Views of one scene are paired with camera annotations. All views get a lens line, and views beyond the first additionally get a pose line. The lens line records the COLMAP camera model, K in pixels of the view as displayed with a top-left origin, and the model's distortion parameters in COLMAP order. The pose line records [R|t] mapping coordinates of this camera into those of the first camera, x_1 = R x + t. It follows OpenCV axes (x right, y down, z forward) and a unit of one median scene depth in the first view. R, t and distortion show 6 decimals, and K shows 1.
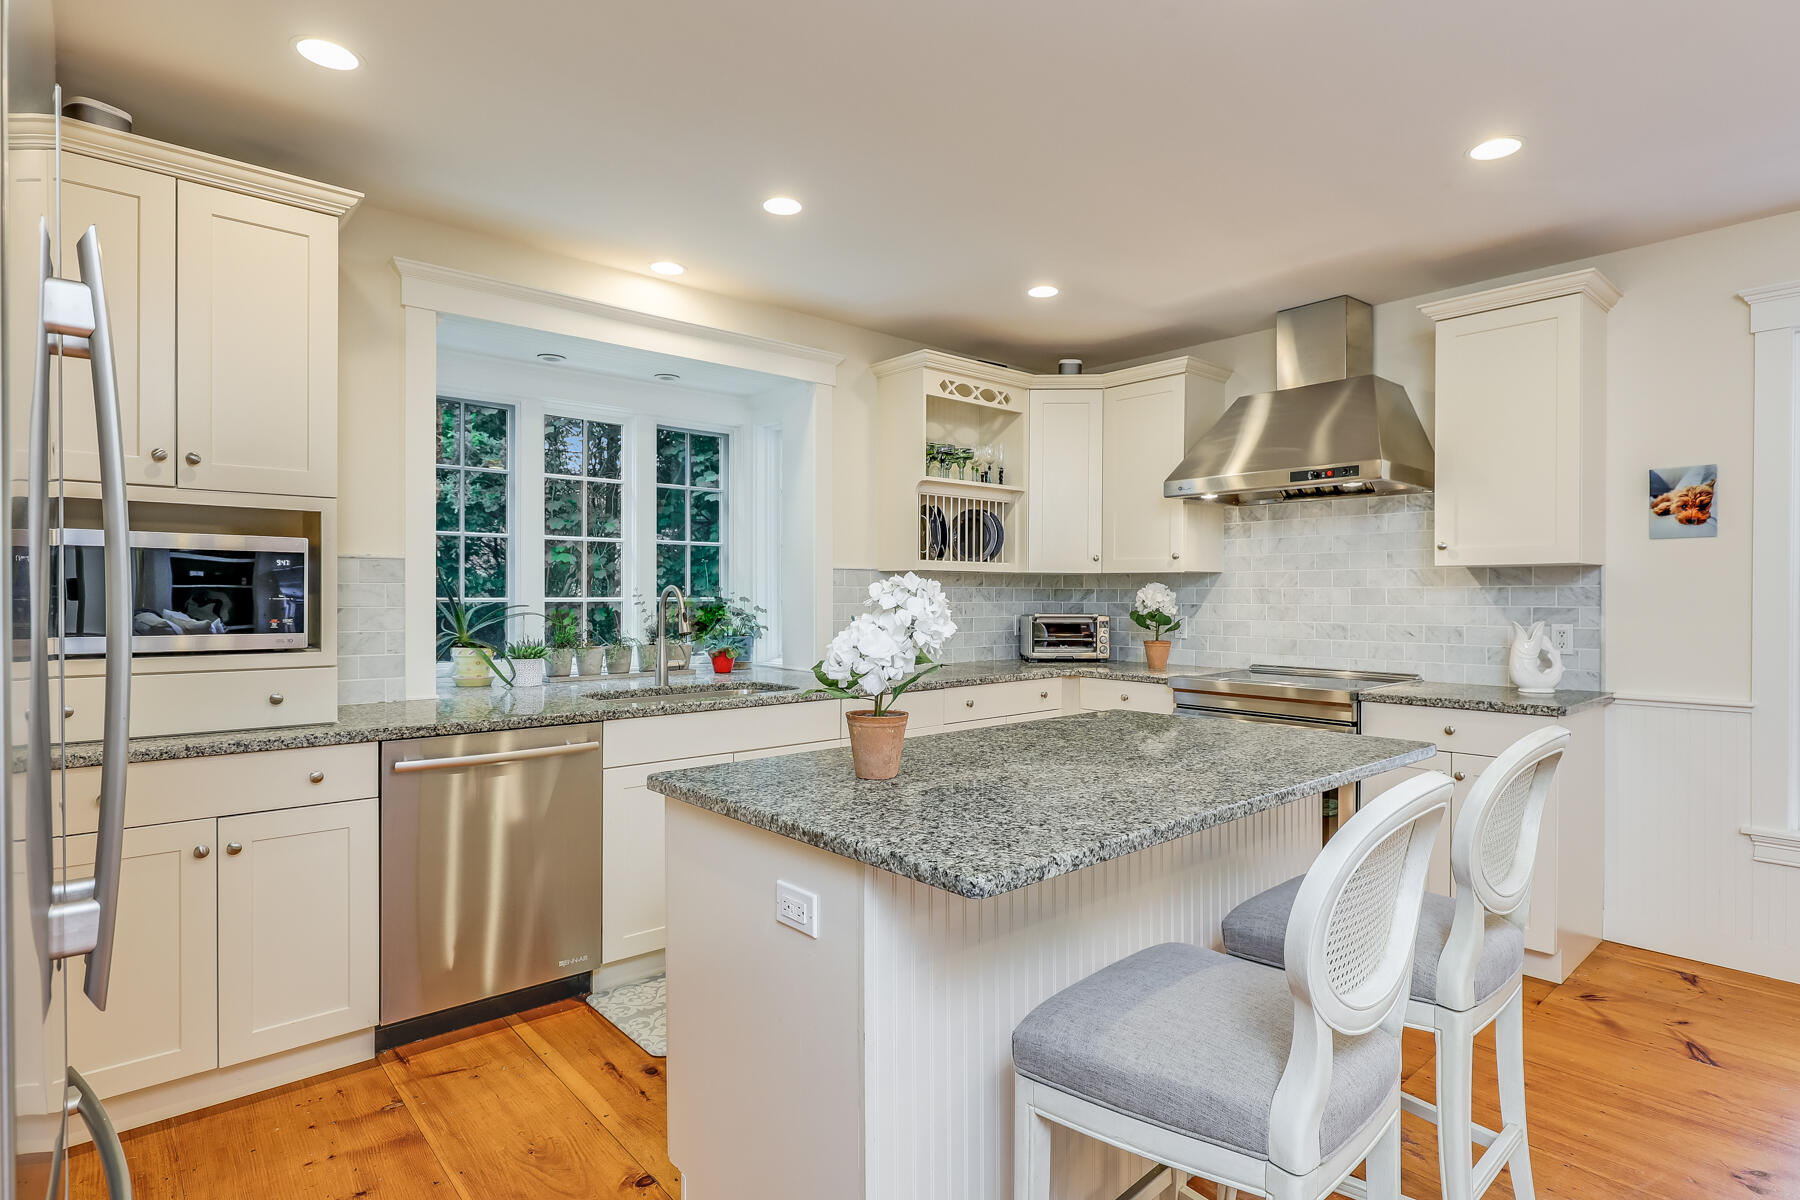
lens RADIAL K [[936.0, 0, 918.0], [0, 936.0, 600.3], [0, 0, 1]] dist [0.003893, -0.000238]
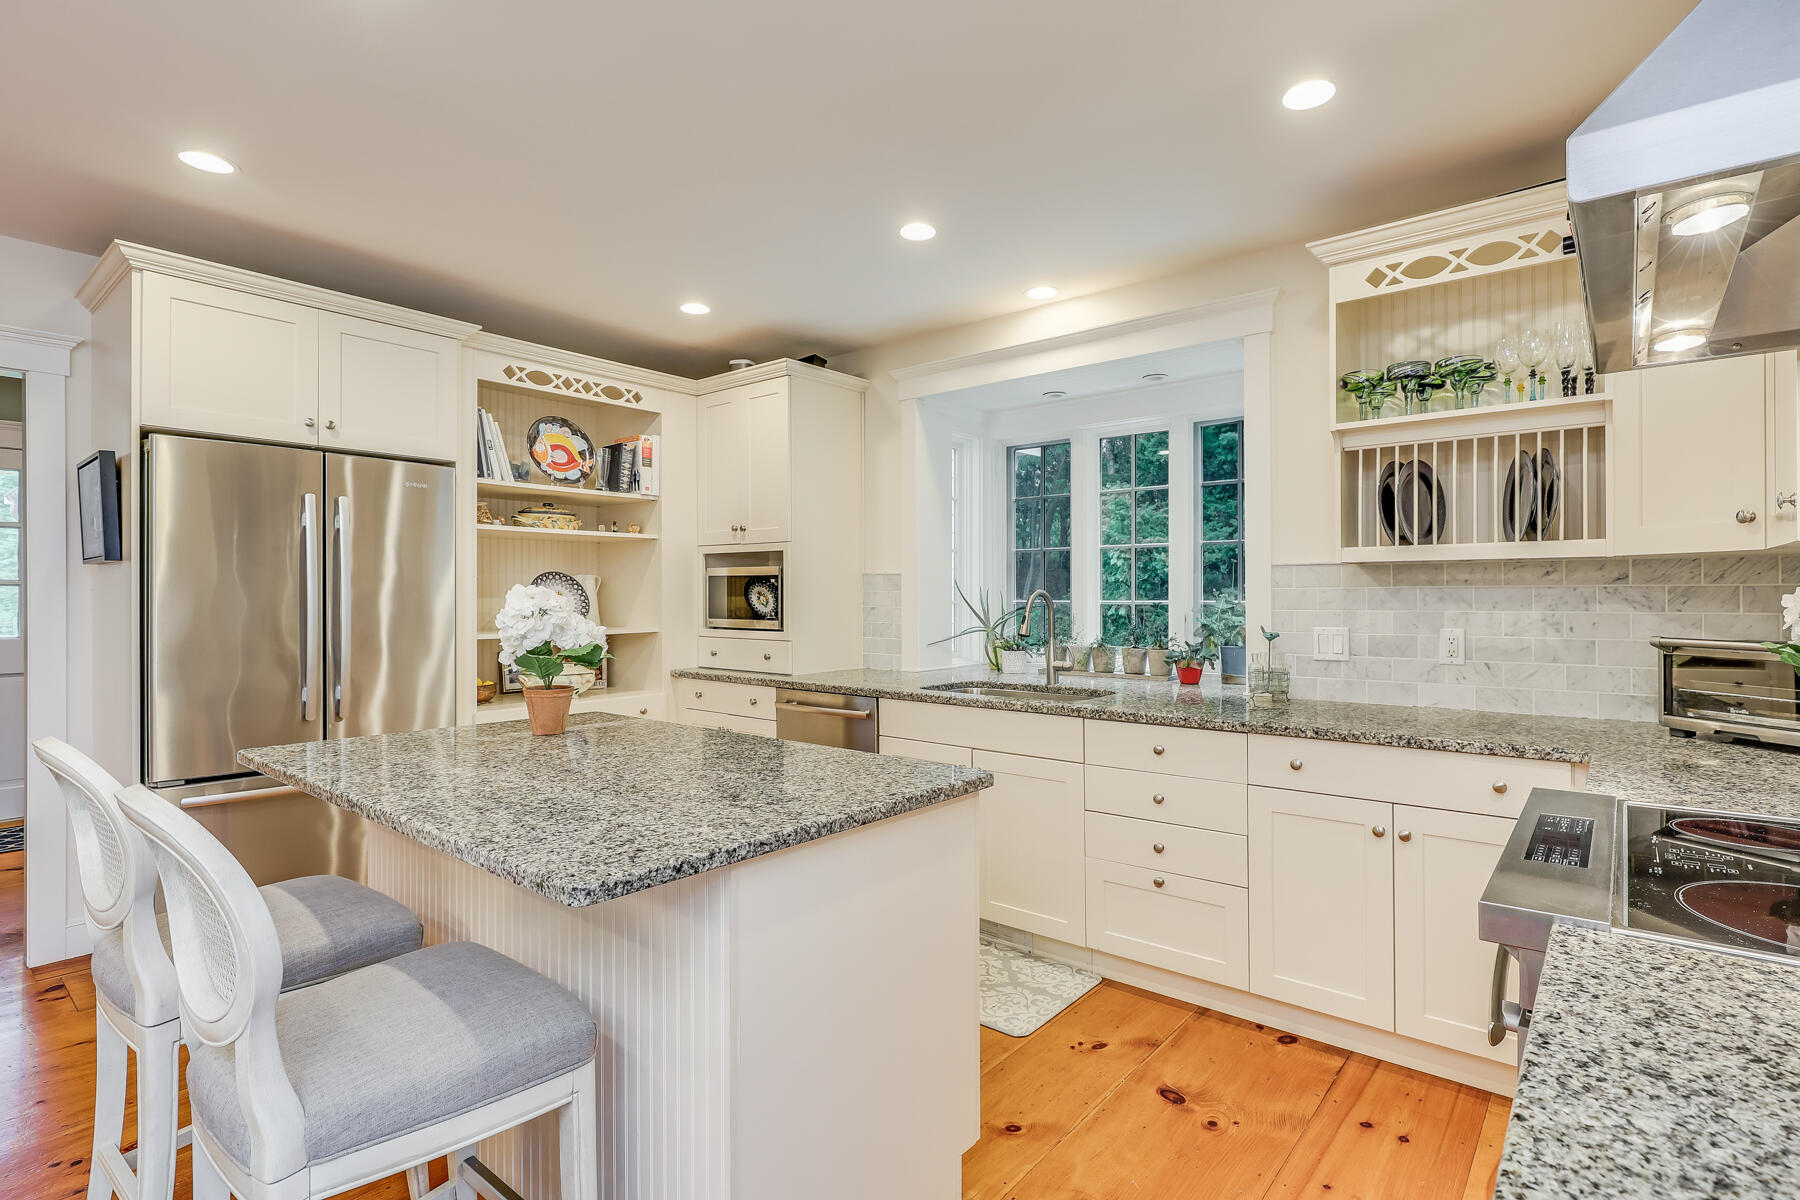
lens RADIAL K [[876.3, 0, 904.3], [0, 876.3, 590.8], [0, 0, 1]] dist [0.000587, 0.000266]
pose [[0.139043, -0.004704, -0.990275, 0.630714], [-0.002852, 0.999983, -0.005151, -0.008123], [0.990282, 0.003540, 0.139027, 0.638695]]
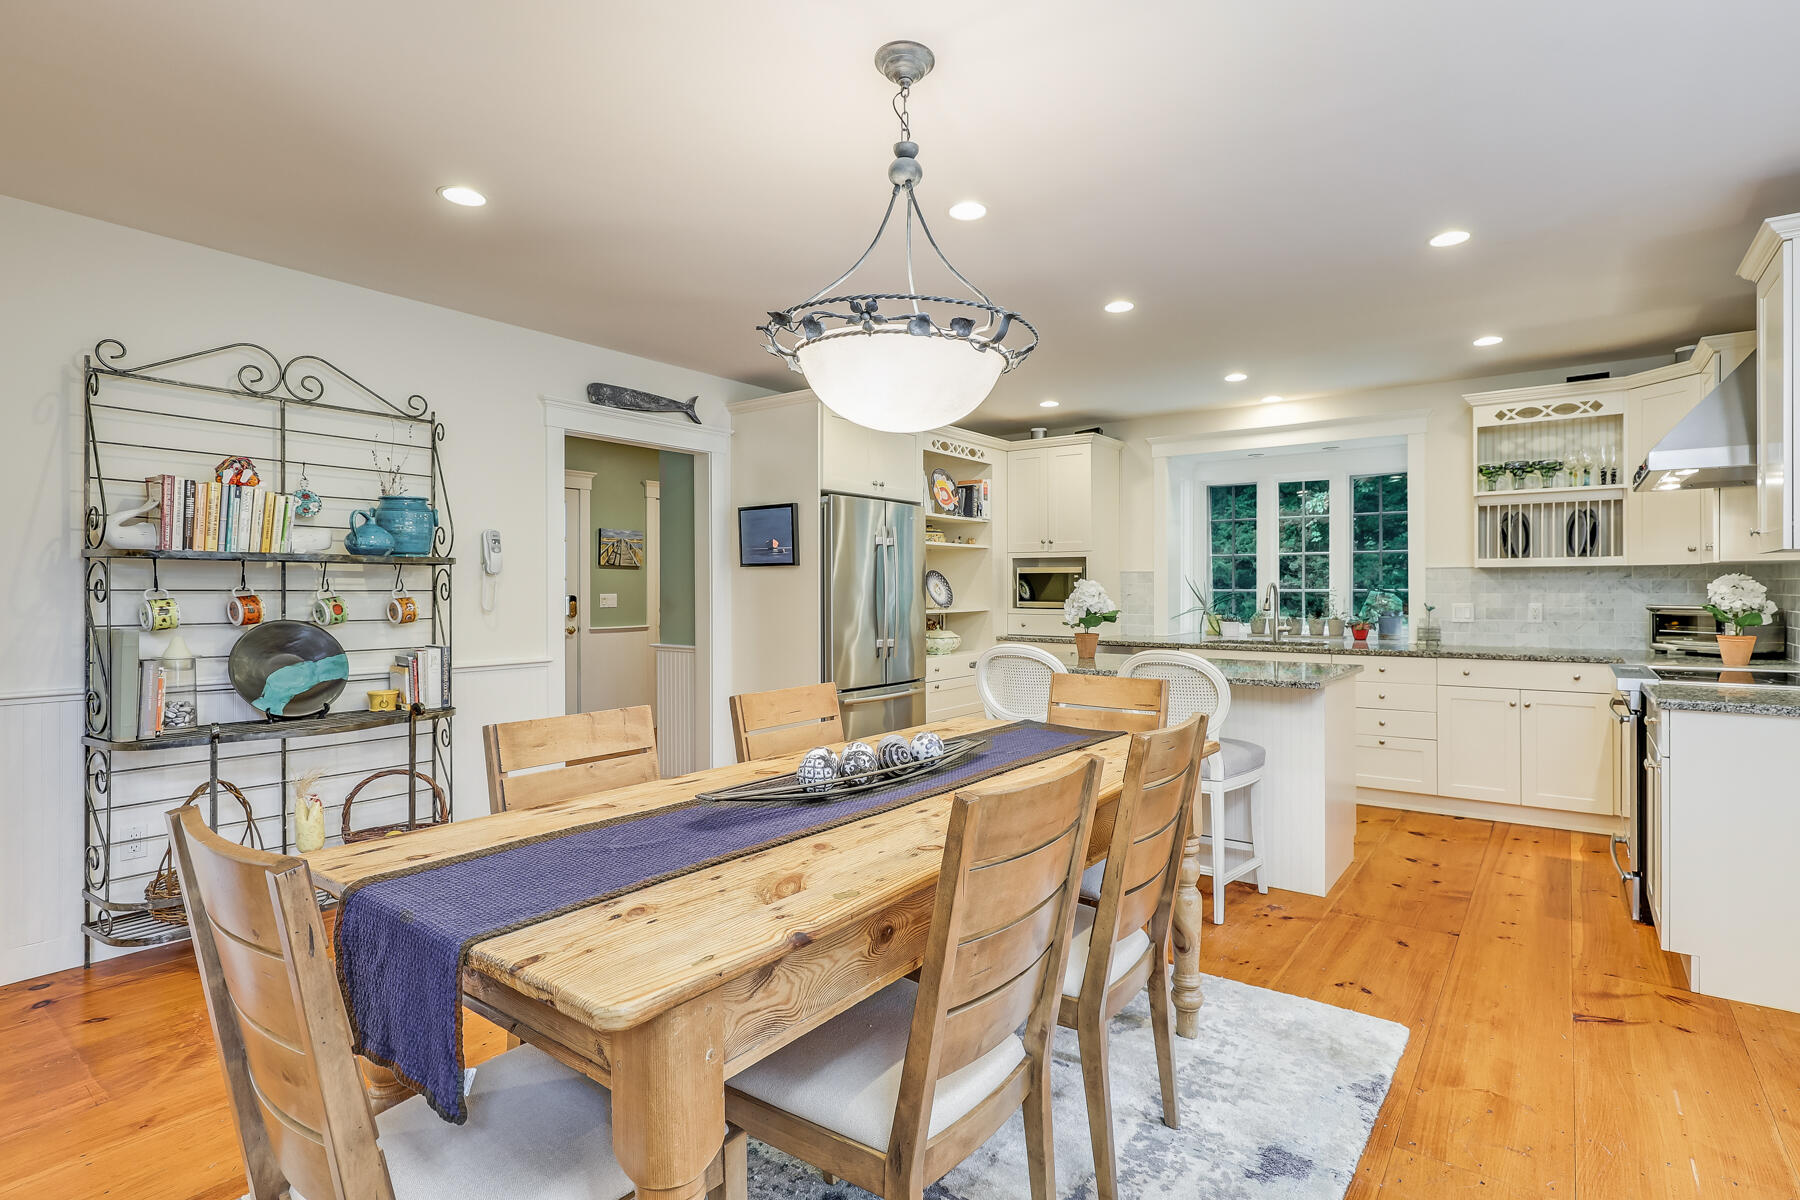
lens RADIAL K [[876.3, 0, 909.2], [0, 876.3, 587.3], [0, 0, 1]] dist [0.000587, 0.000266]
pose [[0.187350, -0.002345, -0.982290, 1.083352], [-0.003145, 0.999991, -0.002987, 0.000470], [0.982288, 0.003649, 0.187341, 0.033553]]
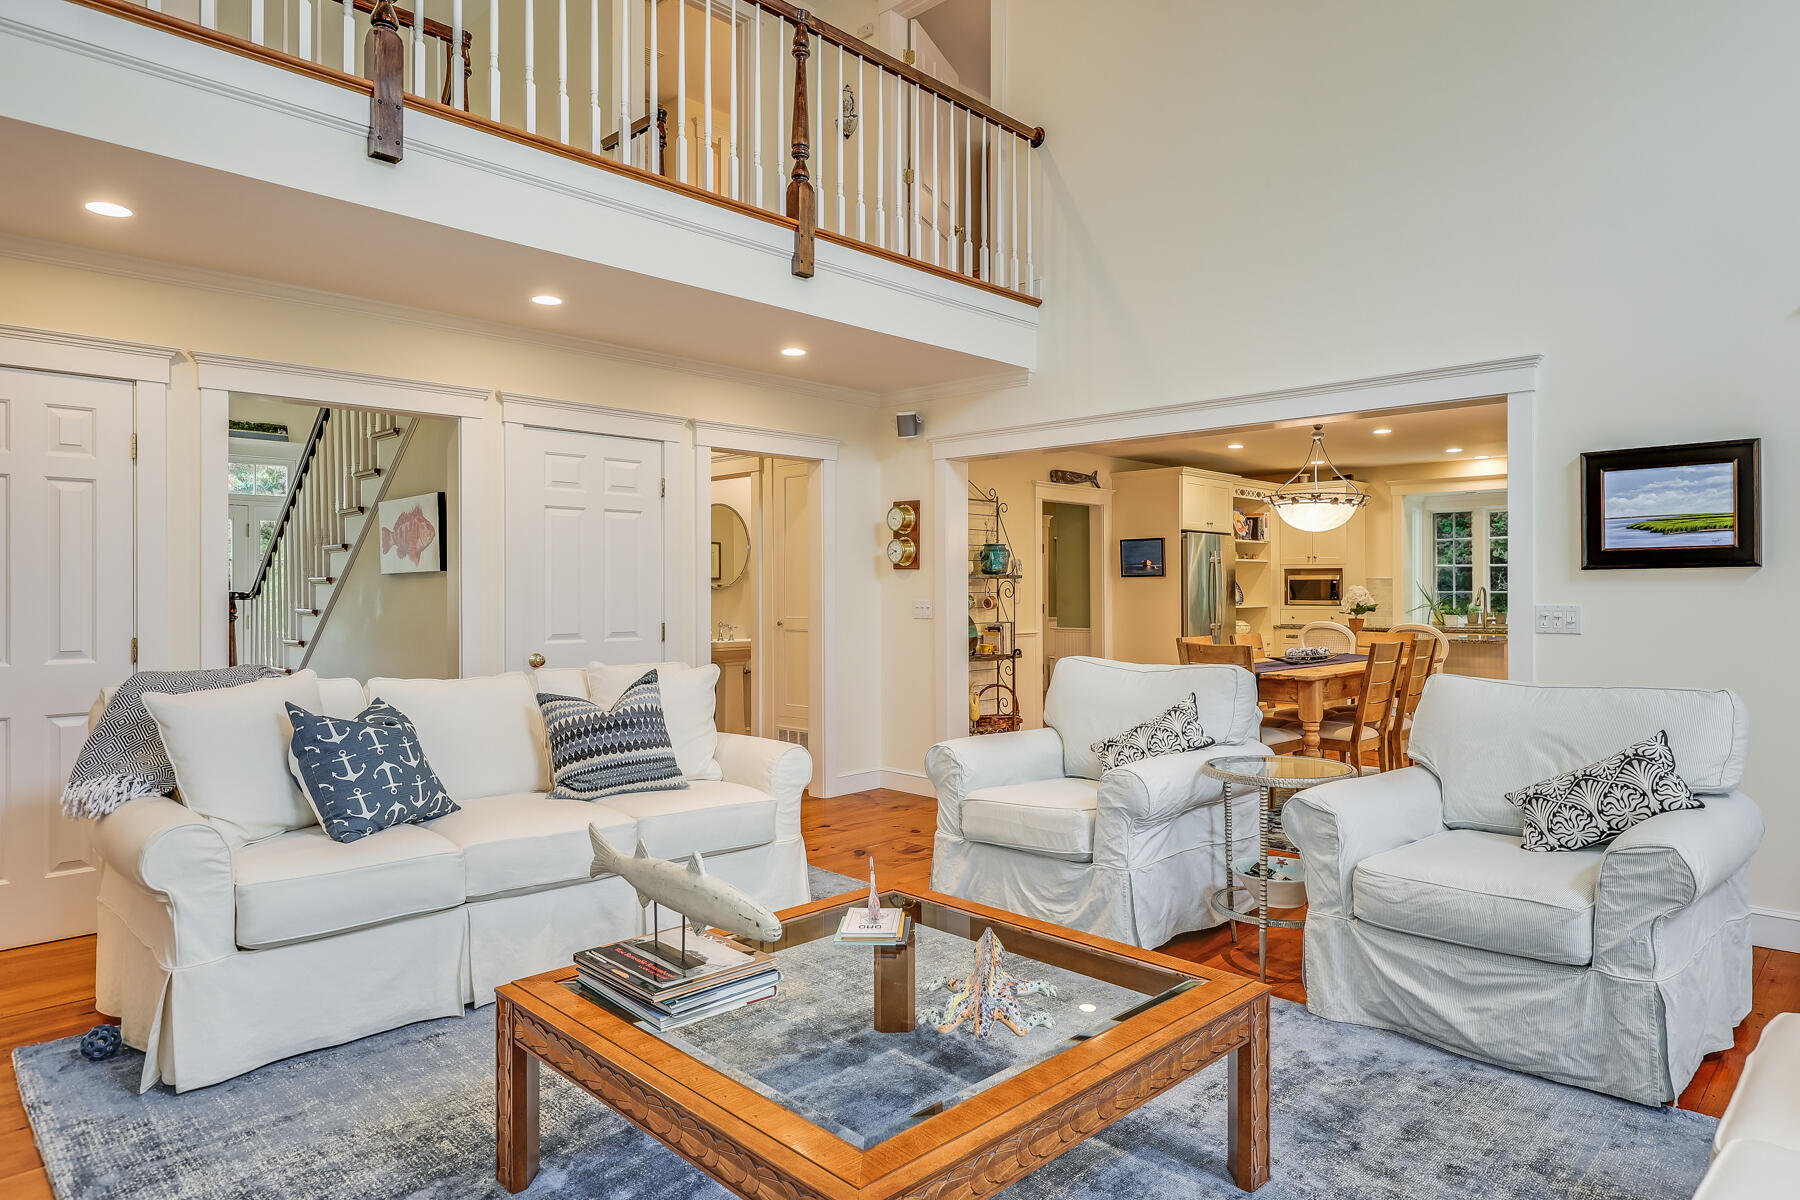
lens RADIAL K [[1038.1, 0, 908.3], [0, 1038.1, 592.9], [0, 0, 1]] dist [-0.006869, -0.000311]
pose [[0.052421, 0.000661, -0.998625, 2.149809], [-0.002583, 0.999997, 0.000526, 0.003680], [0.998622, 0.002551, 0.052423, -0.590060]]
